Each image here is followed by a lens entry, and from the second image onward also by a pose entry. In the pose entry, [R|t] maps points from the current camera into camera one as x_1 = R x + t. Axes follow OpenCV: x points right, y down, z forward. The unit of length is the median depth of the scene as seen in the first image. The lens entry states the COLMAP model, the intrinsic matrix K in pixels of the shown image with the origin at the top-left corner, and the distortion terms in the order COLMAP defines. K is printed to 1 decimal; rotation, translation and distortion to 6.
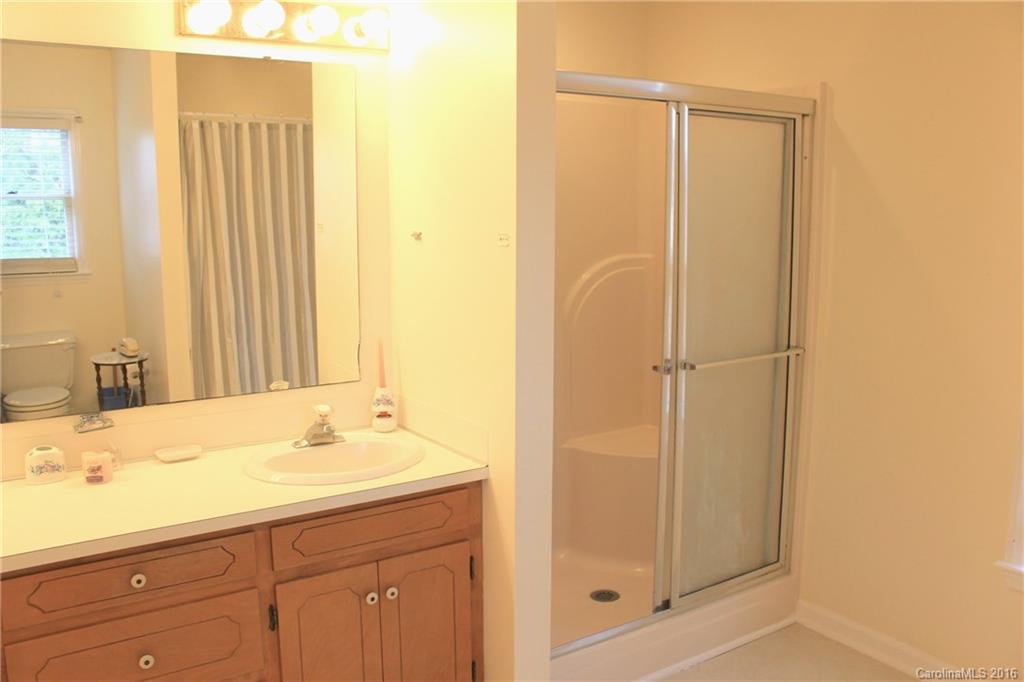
lens RADIAL K [[811.7, 0, 512.0], [0, 811.7, 341.0], [0, 0, 1]] dist [-0.005575, -0.003136]
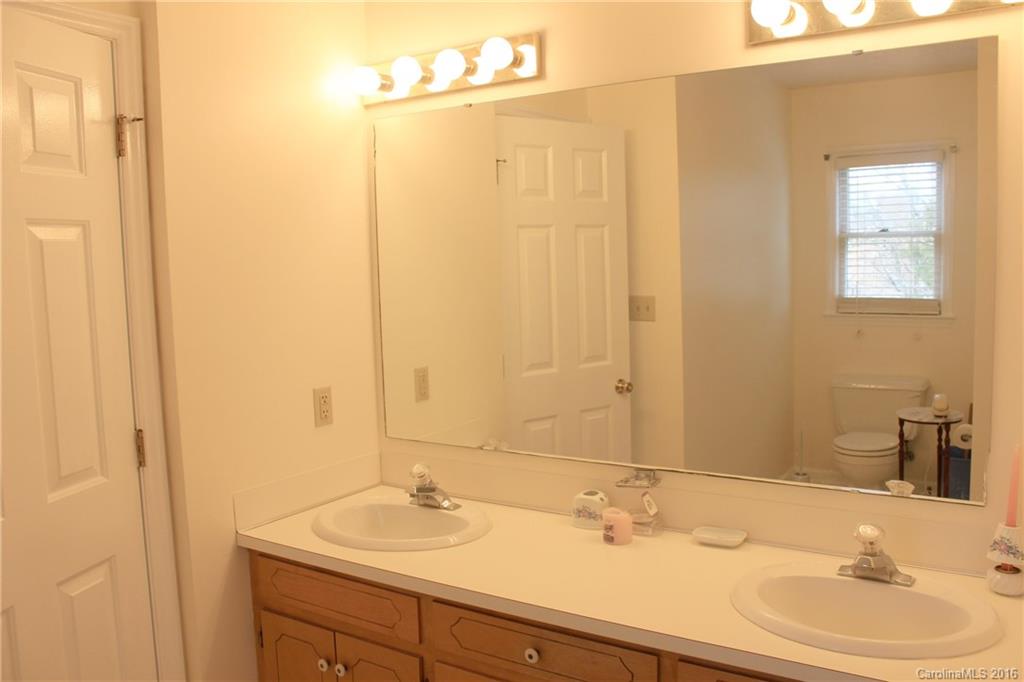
lens RADIAL K [[870.5, 0, 512.0], [0, 870.5, 341.0], [0, 0, 1]] dist [-0.140411, 0.132884]
pose [[0.439051, 0.083553, -0.894569, 0.273448], [-0.125550, 0.991603, 0.030997, -0.063790], [0.889647, 0.098704, 0.445854, 0.375452]]
